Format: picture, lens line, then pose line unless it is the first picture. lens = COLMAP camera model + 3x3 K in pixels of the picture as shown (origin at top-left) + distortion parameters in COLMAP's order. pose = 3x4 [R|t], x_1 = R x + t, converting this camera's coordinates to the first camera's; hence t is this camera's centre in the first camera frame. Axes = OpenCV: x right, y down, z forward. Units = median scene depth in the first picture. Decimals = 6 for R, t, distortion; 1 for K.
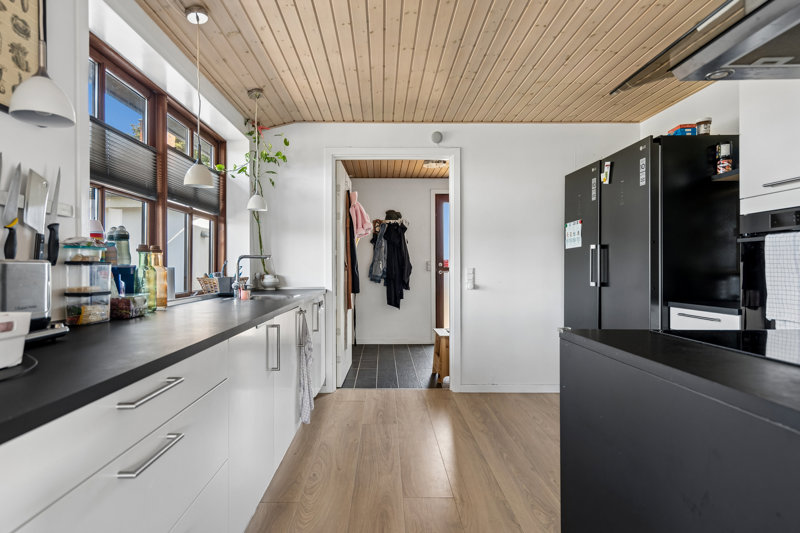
lens RADIAL K [[441.1, 0, 396.5], [0, 441.1, 268.8], [0, 0, 1]] dist [-0.000372, -0.000071]
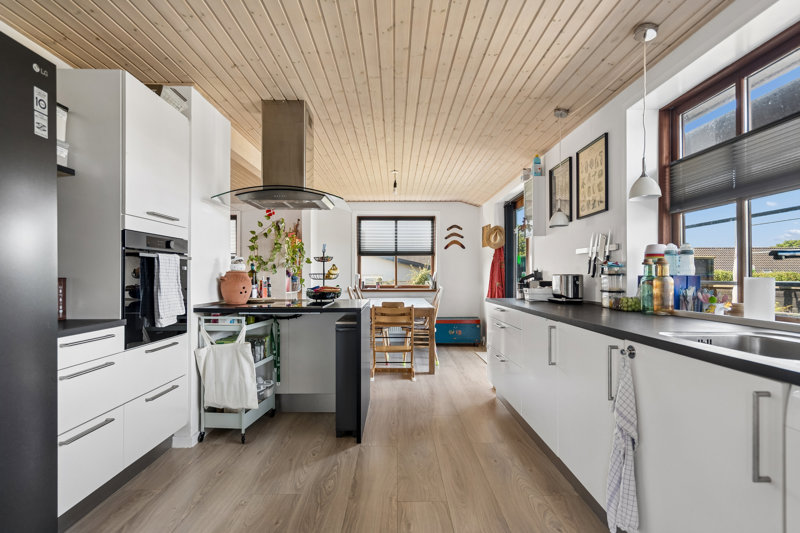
lens RADIAL K [[386.7, 0, 403.0], [0, 386.7, 274.3], [0, 0, 1]] dist [-0.000393, -0.000235]
pose [[-0.999969, 0.003955, 0.006772, 0.108655], [0.003938, 0.999989, -0.002498, -0.009576], [-0.006782, -0.002471, -0.999974, 1.882740]]
